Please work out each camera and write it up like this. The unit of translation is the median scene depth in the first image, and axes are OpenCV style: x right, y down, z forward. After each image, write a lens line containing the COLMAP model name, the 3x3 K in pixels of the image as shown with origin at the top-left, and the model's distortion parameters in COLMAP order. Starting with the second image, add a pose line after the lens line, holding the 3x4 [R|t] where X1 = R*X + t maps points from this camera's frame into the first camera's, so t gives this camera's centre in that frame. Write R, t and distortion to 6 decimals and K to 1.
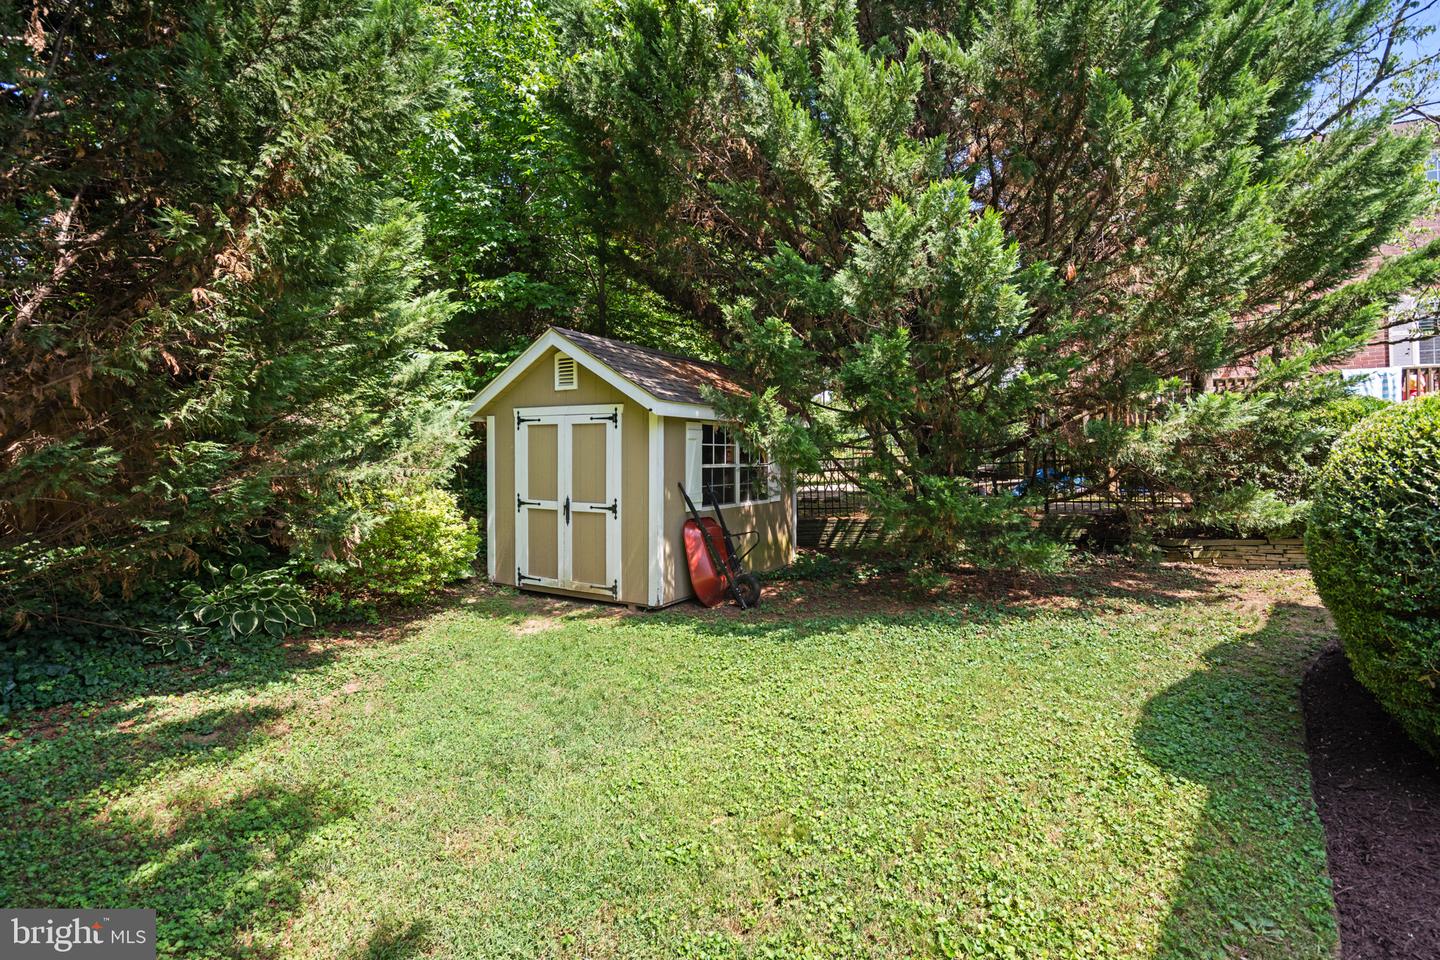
lens RADIAL K [[662.6, 0, 743.4], [0, 662.6, 459.5], [0, 0, 1]] dist [0.000036, 0.000496]
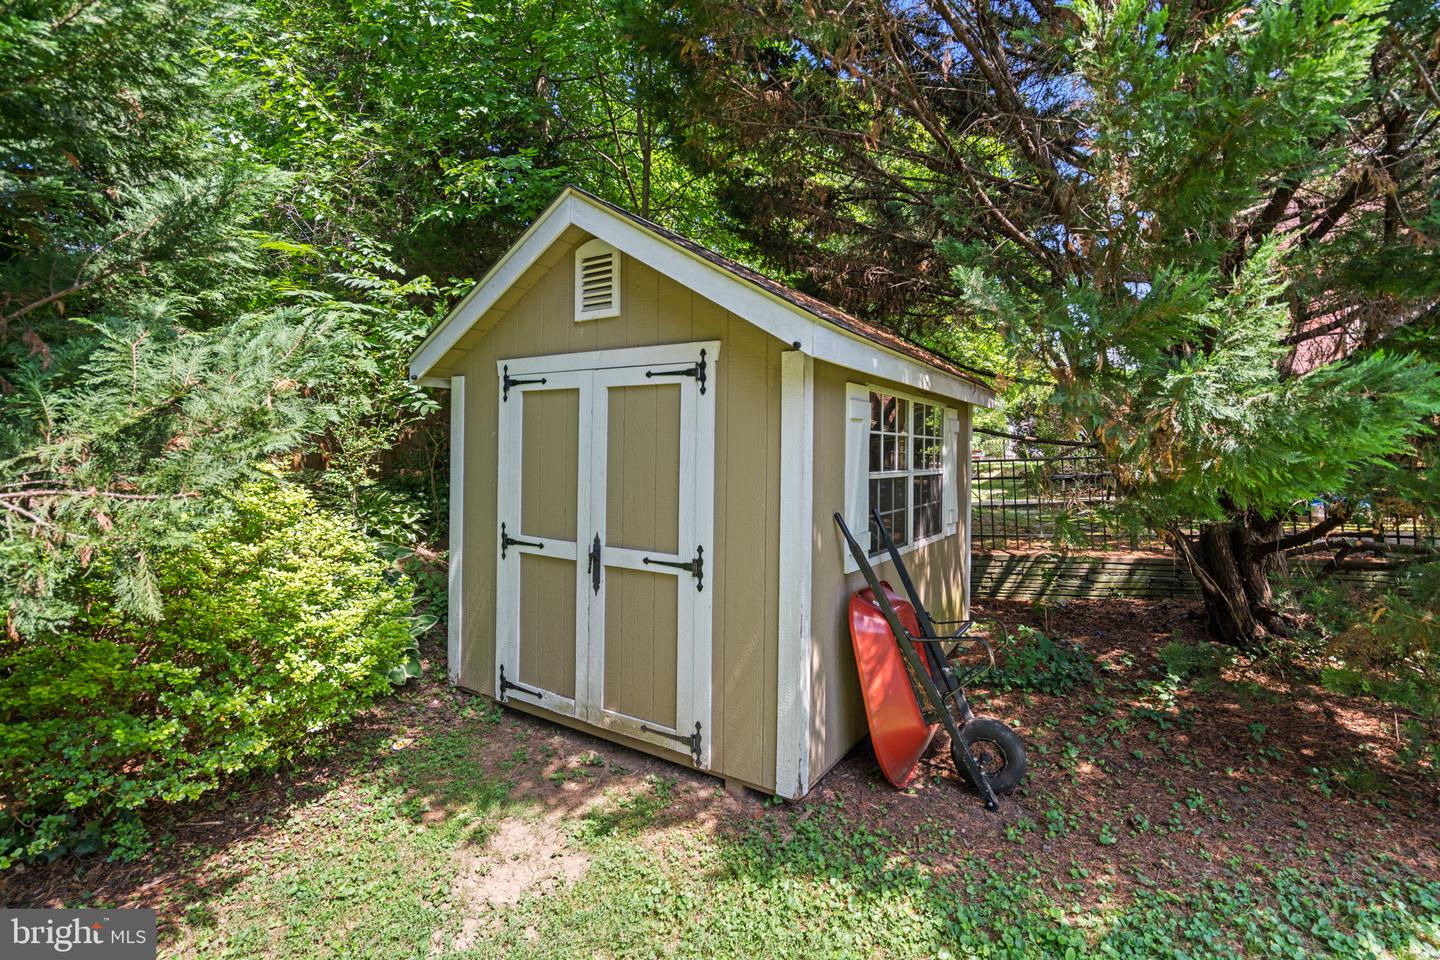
lens RADIAL K [[662.6, 0, 725.4], [0, 662.6, 450.1], [0, 0, 1]] dist [0.000036, 0.000496]
pose [[0.998256, 0.012036, -0.057801, -0.143949], [-0.012497, 0.999893, -0.007625, -0.004253], [0.057703, 0.008334, 0.998299, 0.519070]]
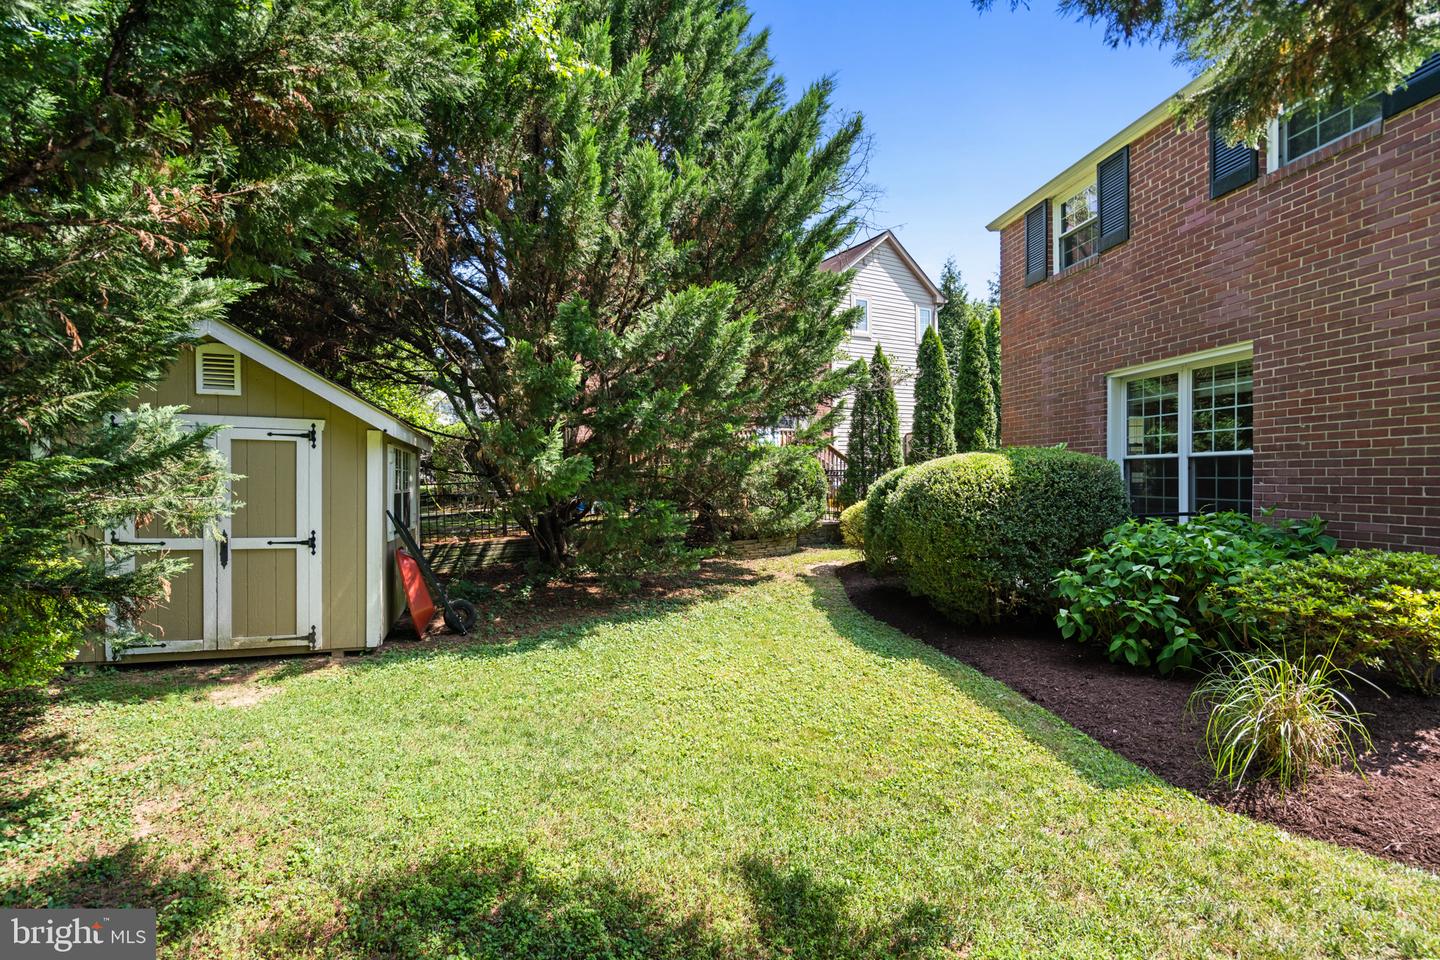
lens RADIAL K [[662.6, 0, 712.9], [0, 662.6, 487.2], [0, 0, 1]] dist [0.000036, 0.000496]
pose [[0.676014, 0.004192, 0.736877, -0.456383], [-0.007850, 0.999968, 0.001512, -0.002121], [-0.736847, -0.006806, 0.676025, 0.044262]]
